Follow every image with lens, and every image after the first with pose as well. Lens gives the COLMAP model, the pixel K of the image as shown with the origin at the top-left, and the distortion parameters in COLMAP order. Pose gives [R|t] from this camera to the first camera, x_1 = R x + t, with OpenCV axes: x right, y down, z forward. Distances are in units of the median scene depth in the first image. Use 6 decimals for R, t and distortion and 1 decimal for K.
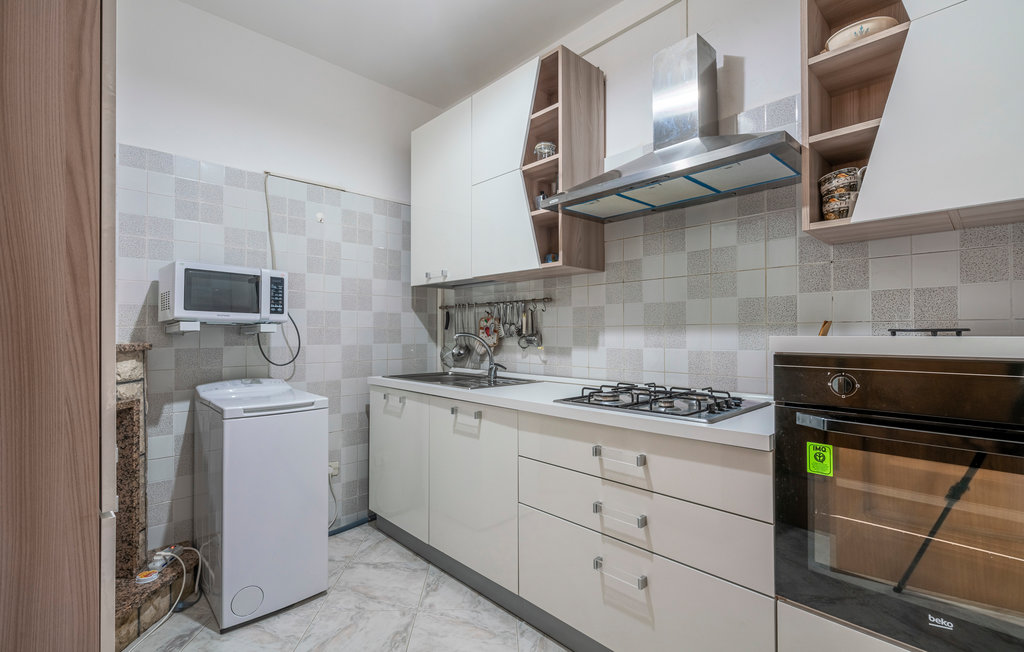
lens RADIAL K [[468.1, 0, 508.0], [0, 468.1, 329.7], [0, 0, 1]] dist [-0.000784, 0.000408]
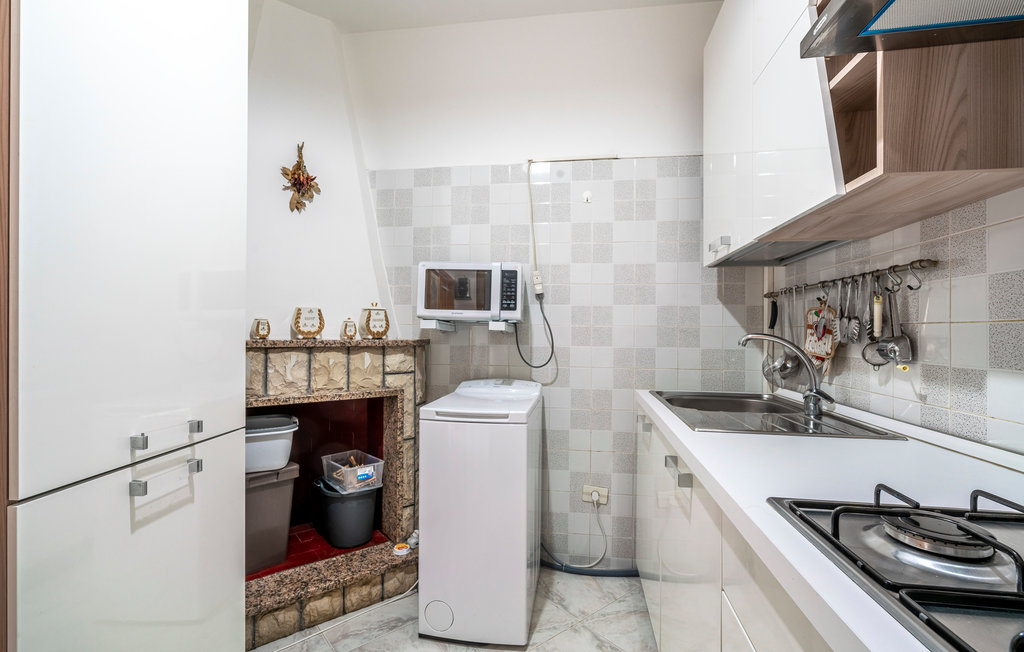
lens RADIAL K [[468.1, 0, 508.0], [0, 468.1, 329.7], [0, 0, 1]] dist [-0.000784, 0.000408]
pose [[0.610706, 0.003645, -0.791849, 0.197945], [-0.004646, 0.999989, 0.001020, 0.002174], [0.791844, 0.003056, 0.610716, 0.388523]]
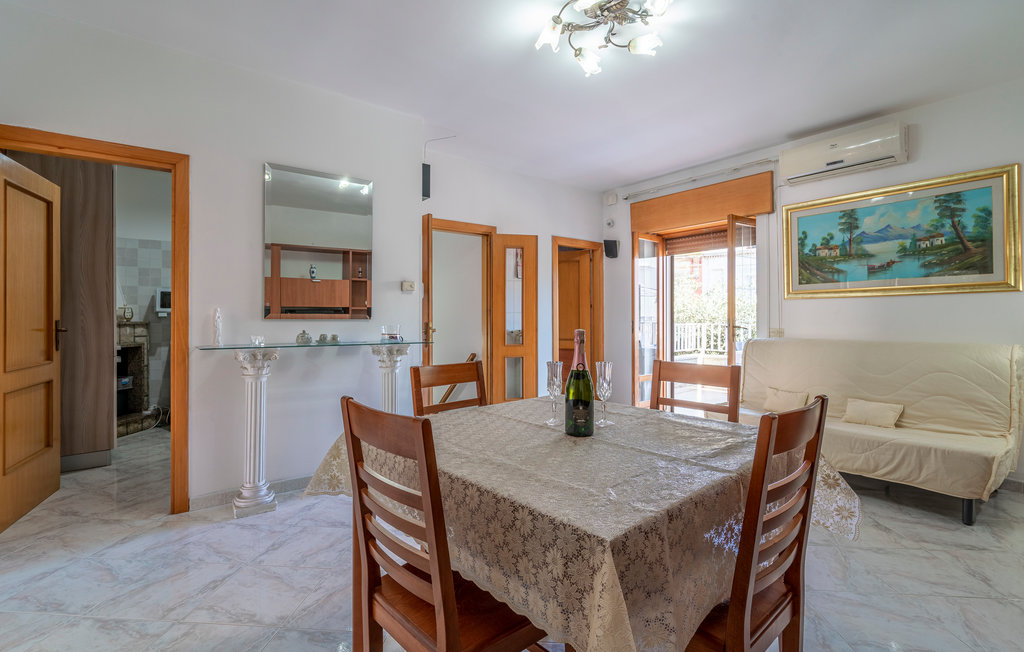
lens RADIAL K [[471.8, 0, 512.9], [0, 471.8, 320.8], [0, 0, 1]] dist [0.000253, 0.000162]
pose [[0.994004, 0.001911, -0.109324, 1.127302], [-0.001049, 0.999968, 0.007943, 0.003132], [0.109335, -0.007780, 0.993974, -1.008767]]
